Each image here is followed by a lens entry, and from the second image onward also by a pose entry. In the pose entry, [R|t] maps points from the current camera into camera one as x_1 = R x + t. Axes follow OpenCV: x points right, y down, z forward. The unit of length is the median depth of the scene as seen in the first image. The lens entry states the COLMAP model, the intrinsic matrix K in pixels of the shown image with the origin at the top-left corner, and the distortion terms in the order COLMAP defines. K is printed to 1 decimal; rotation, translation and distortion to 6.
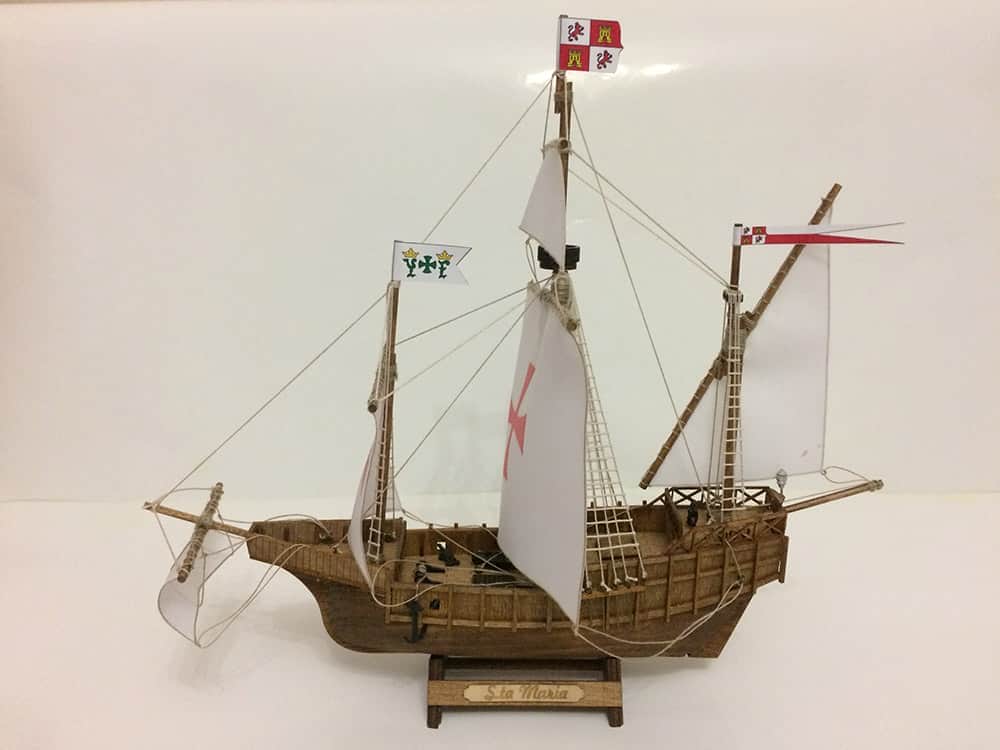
lens RADIAL K [[852.4, 0, 500.0], [0, 852.4, 375.0], [0, 0, 1]] dist [0.000776, -0.002296]
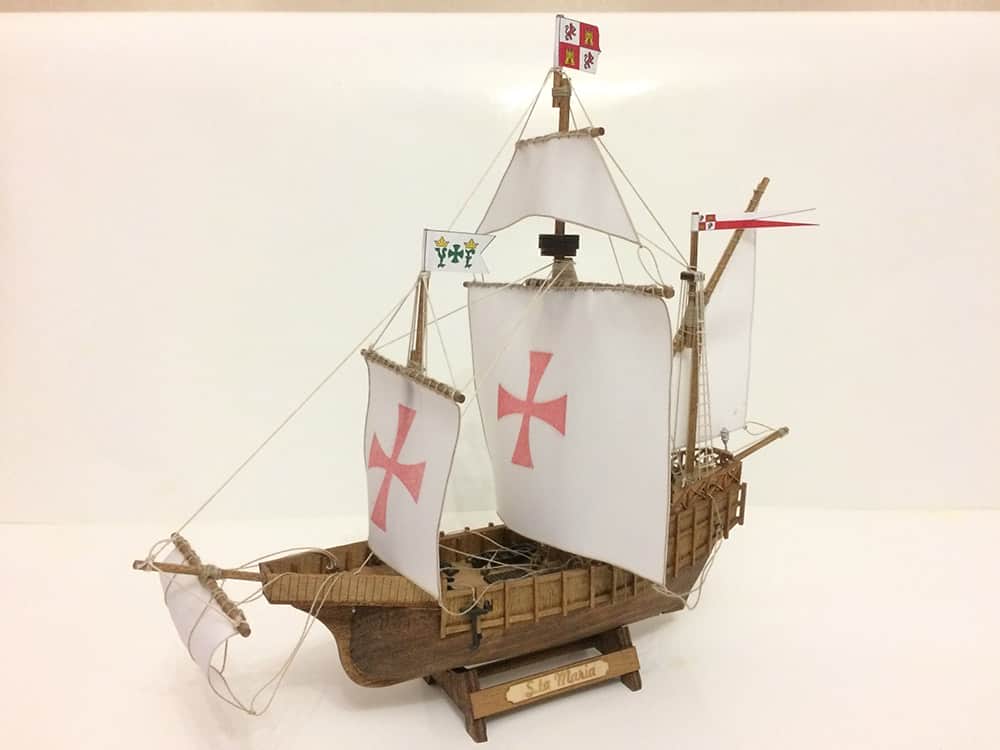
lens RADIAL K [[843.5, 0, 500.0], [0, 843.5, 375.0], [0, 0, 1]] dist [0.003020, 0.001812]
pose [[0.883072, -0.091173, 0.460295, -0.492280], [0.118015, 0.992564, -0.029809, 0.041910], [-0.454155, 0.080645, 0.887265, 0.134109]]
